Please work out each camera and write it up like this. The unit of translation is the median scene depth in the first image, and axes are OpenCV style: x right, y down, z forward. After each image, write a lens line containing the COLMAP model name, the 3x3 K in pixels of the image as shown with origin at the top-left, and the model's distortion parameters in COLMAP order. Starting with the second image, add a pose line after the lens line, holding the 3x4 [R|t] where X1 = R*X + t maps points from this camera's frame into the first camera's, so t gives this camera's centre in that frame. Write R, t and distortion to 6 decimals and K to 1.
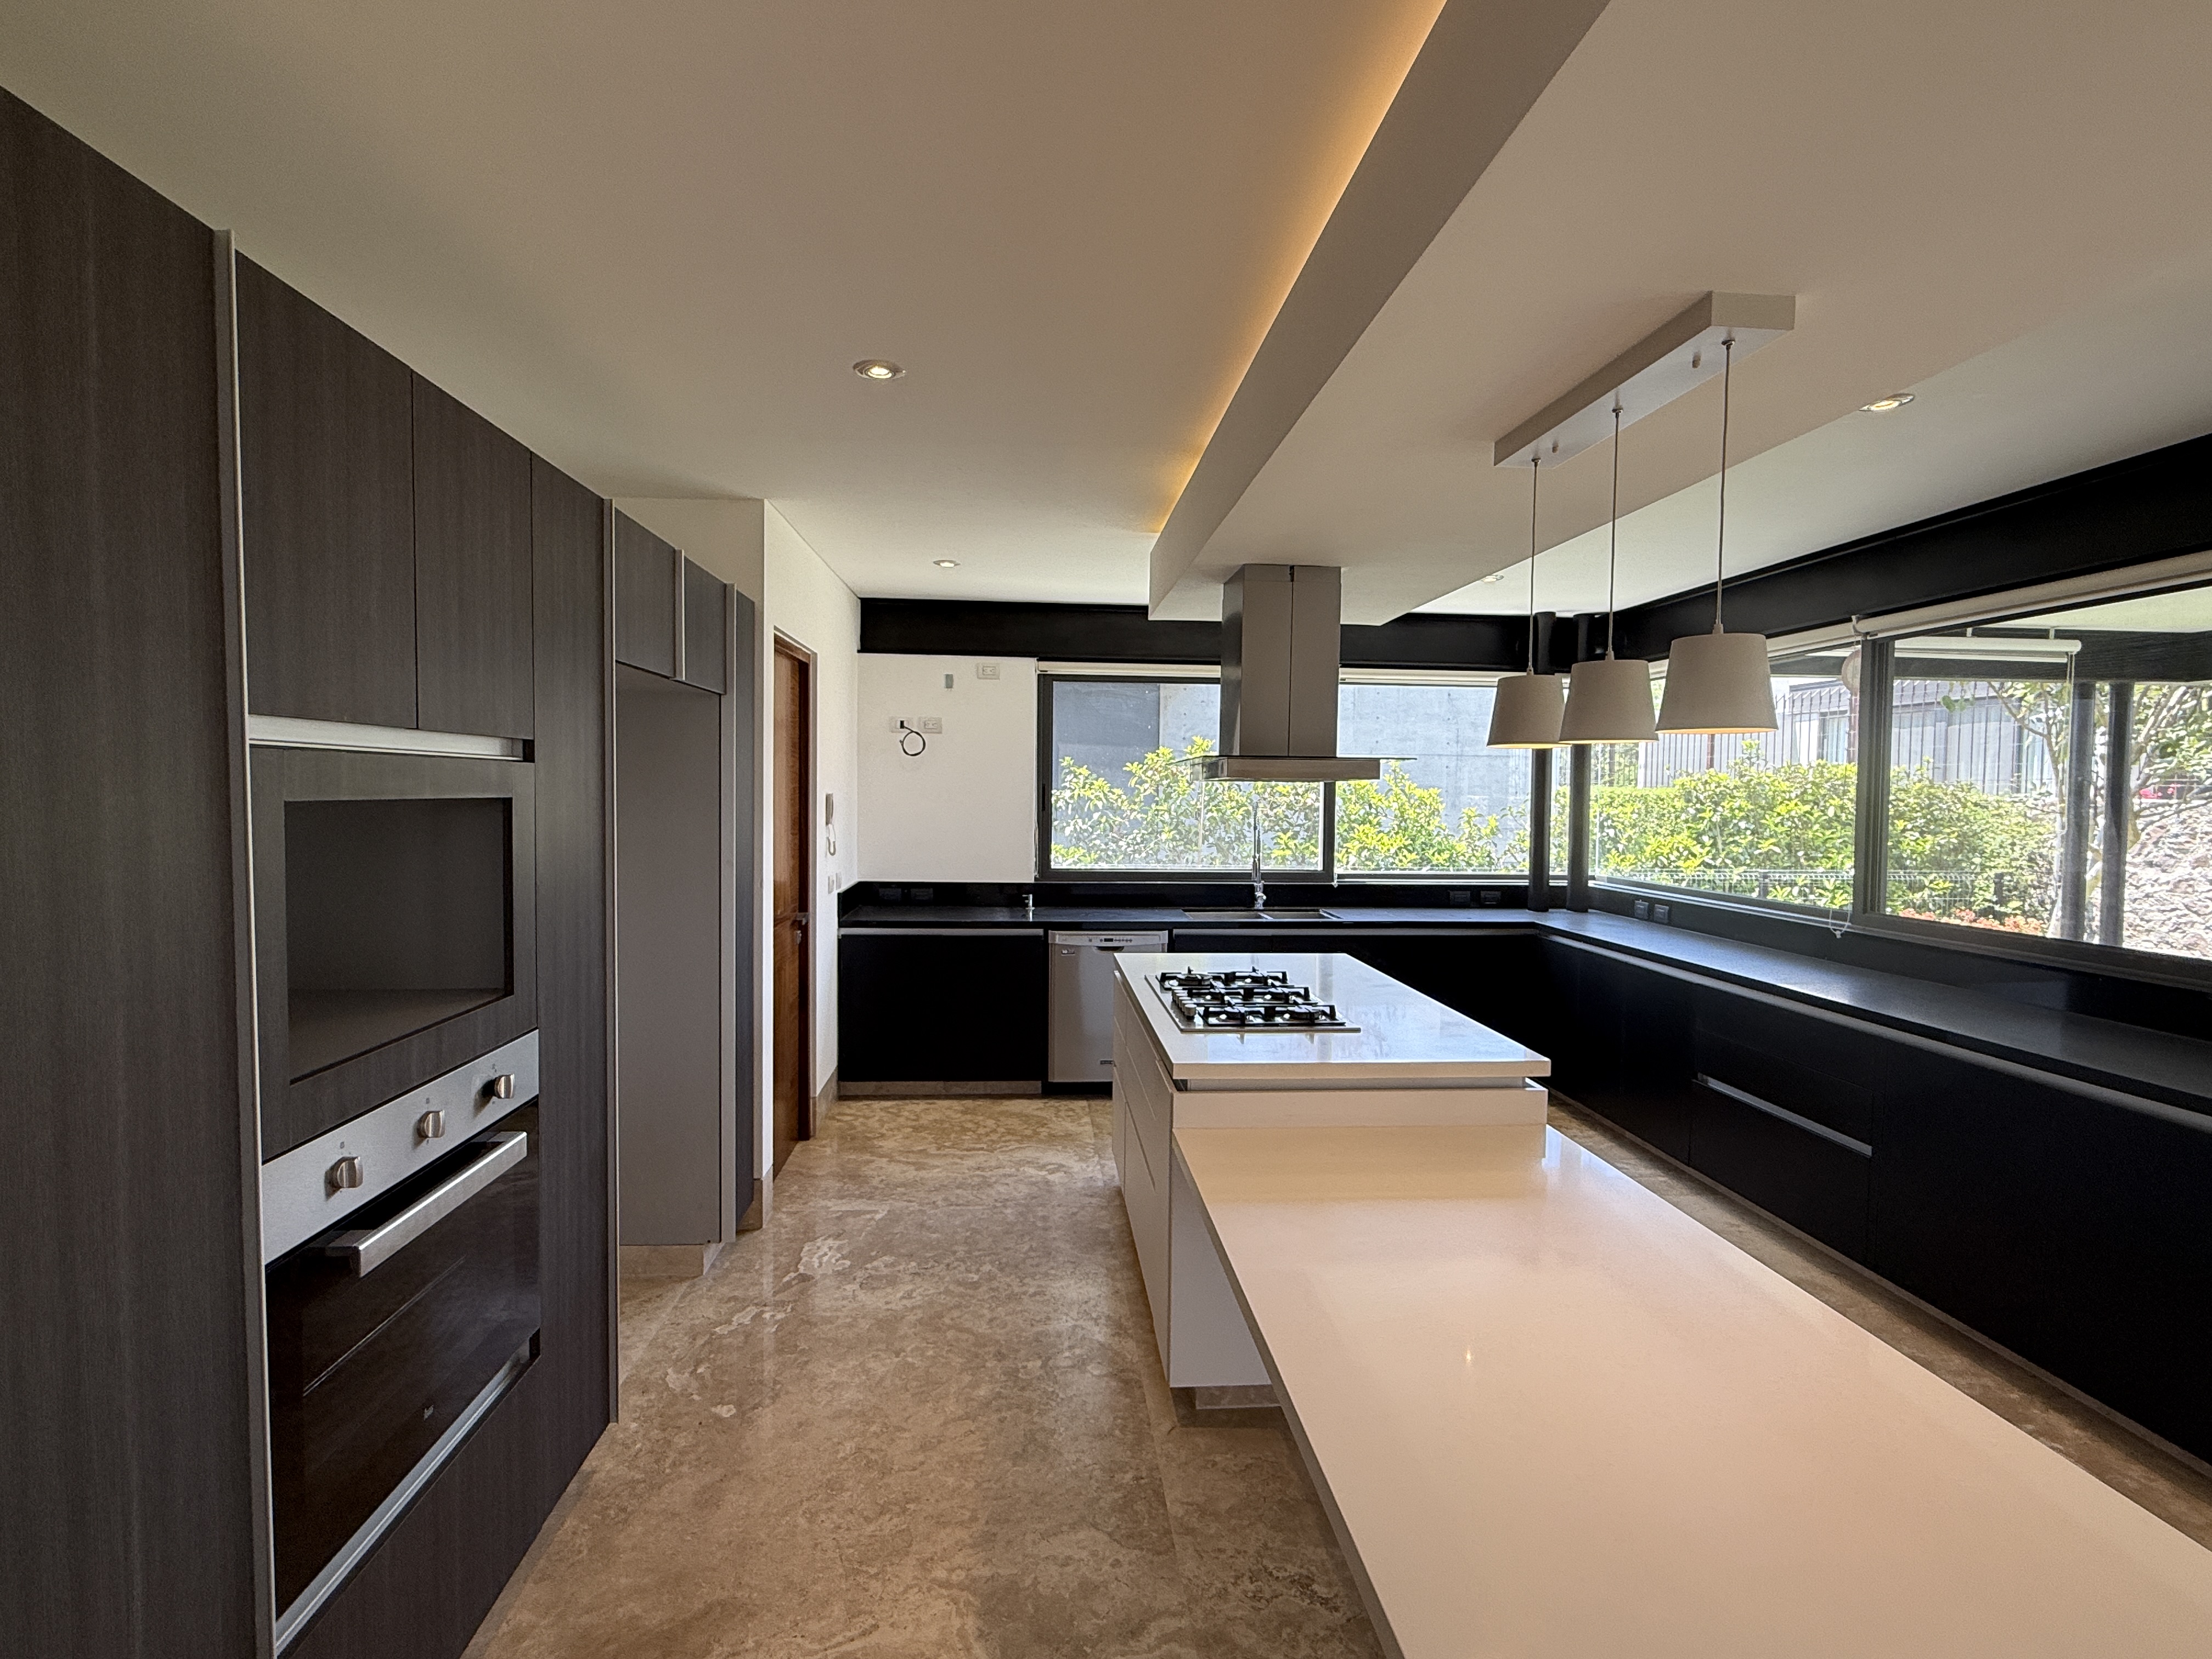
lens RADIAL K [[1086.8, 0, 1106.0], [0, 1086.8, 829.5], [0, 0, 1]] dist [0.004619, -0.000282]
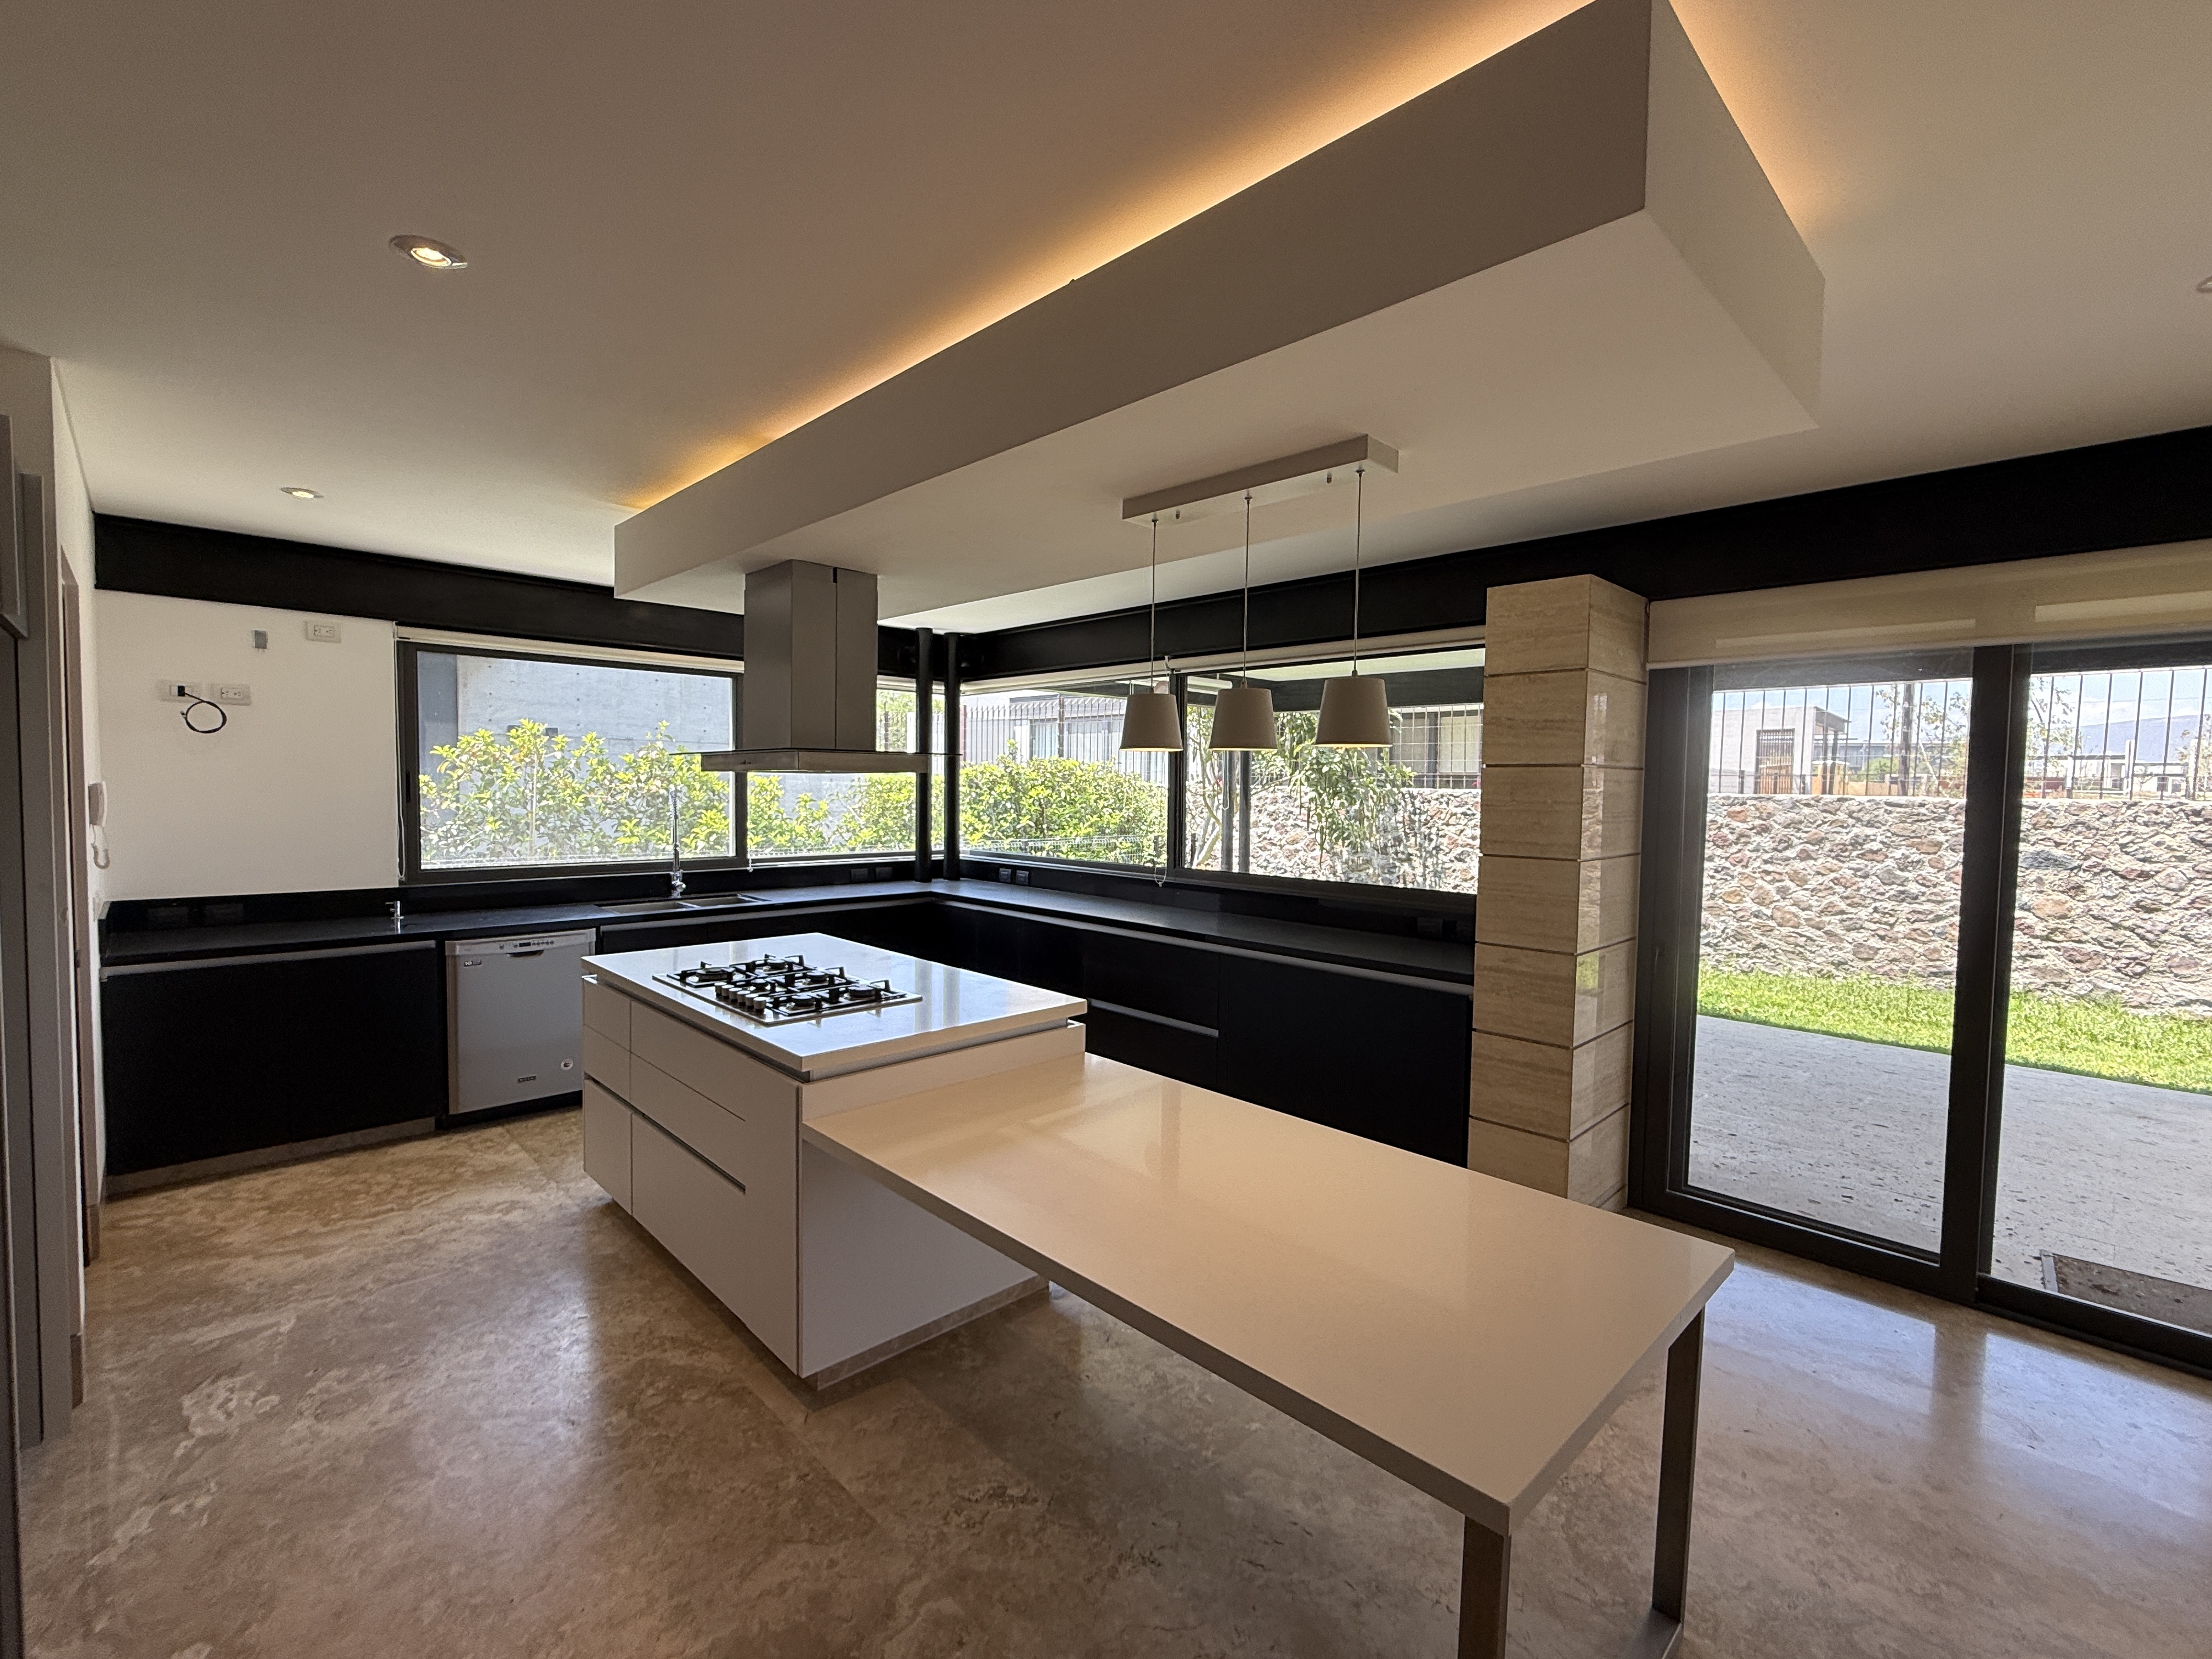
lens RADIAL K [[978.4, 0, 1106.0], [0, 978.4, 829.5], [0, 0, 1]] dist [0.003308, 0.000119]
pose [[0.769330, -0.030806, 0.638108, -0.151502], [0.018997, 0.999498, 0.025350, -0.006022], [-0.638569, -0.007381, 0.769529, 0.067751]]
